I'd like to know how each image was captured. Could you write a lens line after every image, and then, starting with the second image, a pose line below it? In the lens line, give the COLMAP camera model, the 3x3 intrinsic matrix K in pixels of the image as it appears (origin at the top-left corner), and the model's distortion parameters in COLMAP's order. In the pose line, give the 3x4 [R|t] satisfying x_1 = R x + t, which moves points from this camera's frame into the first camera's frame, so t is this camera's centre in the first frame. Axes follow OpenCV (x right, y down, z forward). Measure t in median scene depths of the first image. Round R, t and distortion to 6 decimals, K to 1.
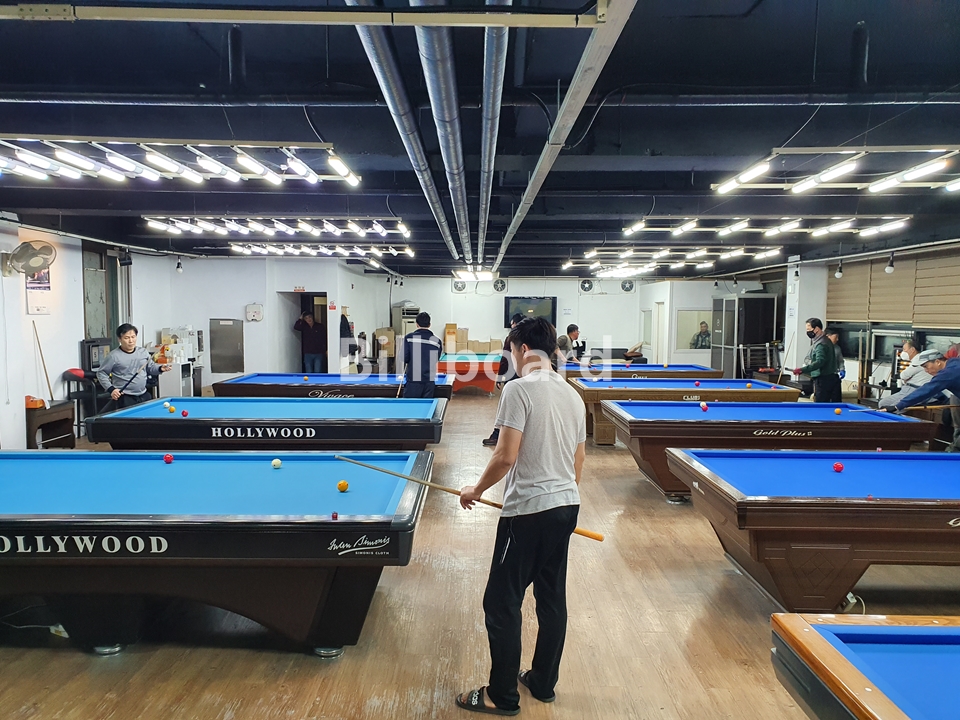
lens RADIAL K [[752.2, 0, 472.8], [0, 752.2, 360.2], [0, 0, 1]] dist [0.094340, -0.123326]
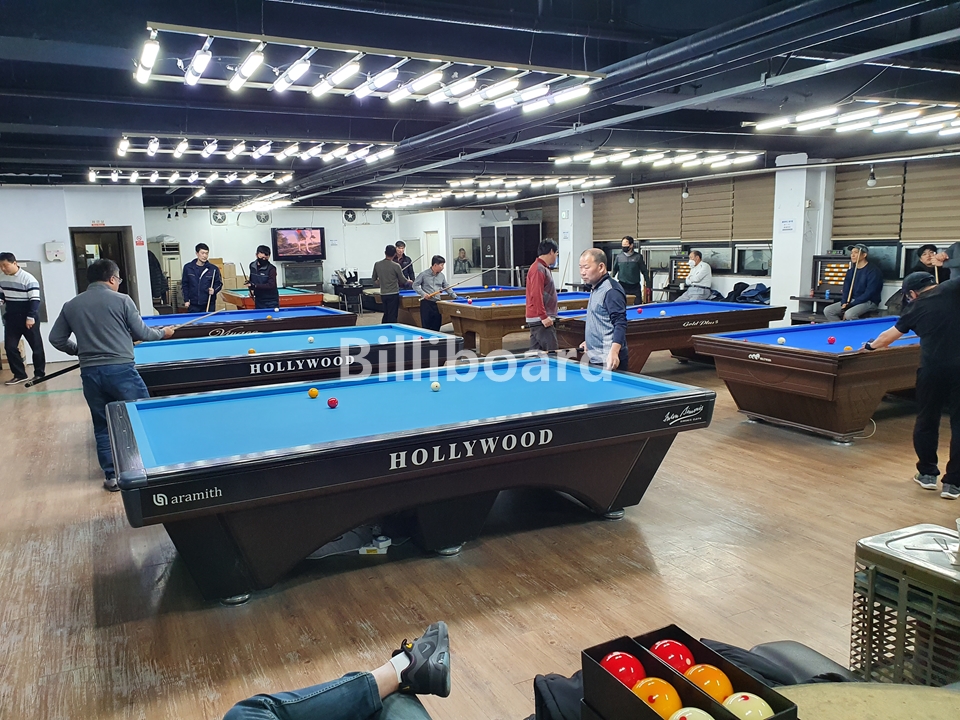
lens RADIAL K [[752.2, 0, 472.8], [0, 752.2, 360.2], [0, 0, 1]] dist [0.094340, -0.123326]
pose [[0.889466, -0.101163, 0.445665, -0.515242], [0.063282, 0.993061, 0.099120, 0.007855], [-0.452600, -0.059962, 0.889696, 0.039478]]
